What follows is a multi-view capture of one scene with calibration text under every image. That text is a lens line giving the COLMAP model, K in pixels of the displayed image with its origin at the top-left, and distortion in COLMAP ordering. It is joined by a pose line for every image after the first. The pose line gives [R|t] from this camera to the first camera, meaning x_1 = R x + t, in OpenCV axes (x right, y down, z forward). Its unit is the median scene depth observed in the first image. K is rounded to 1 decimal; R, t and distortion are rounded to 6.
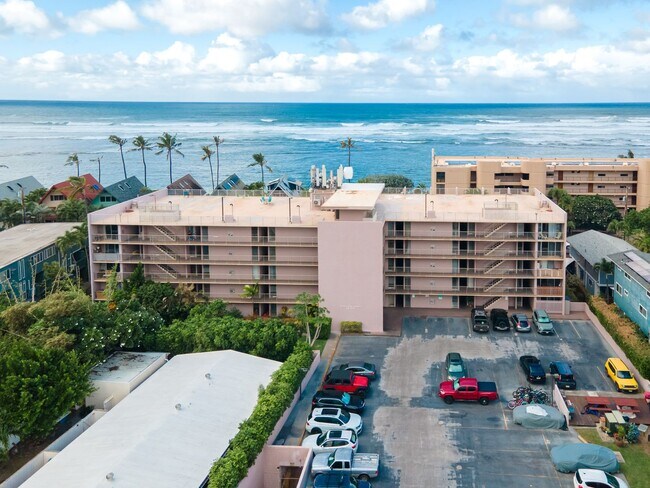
lens RADIAL K [[493.0, 0, 325.0], [0, 493.0, 244.0], [0, 0, 1]] dist [0.065788, 0.000176]
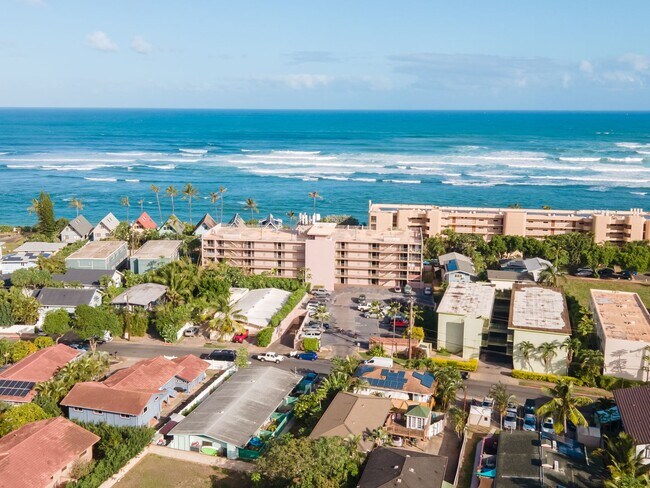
lens RADIAL K [[493.0, 0, 325.0], [0, 493.0, 244.0], [0, 0, 1]] dist [0.065788, 0.000176]
pose [[0.995569, 0.017483, 0.092394, -0.108694], [-0.010626, 0.997187, -0.074192, 0.113989], [-0.093431, 0.072881, 0.992955, -0.993144]]
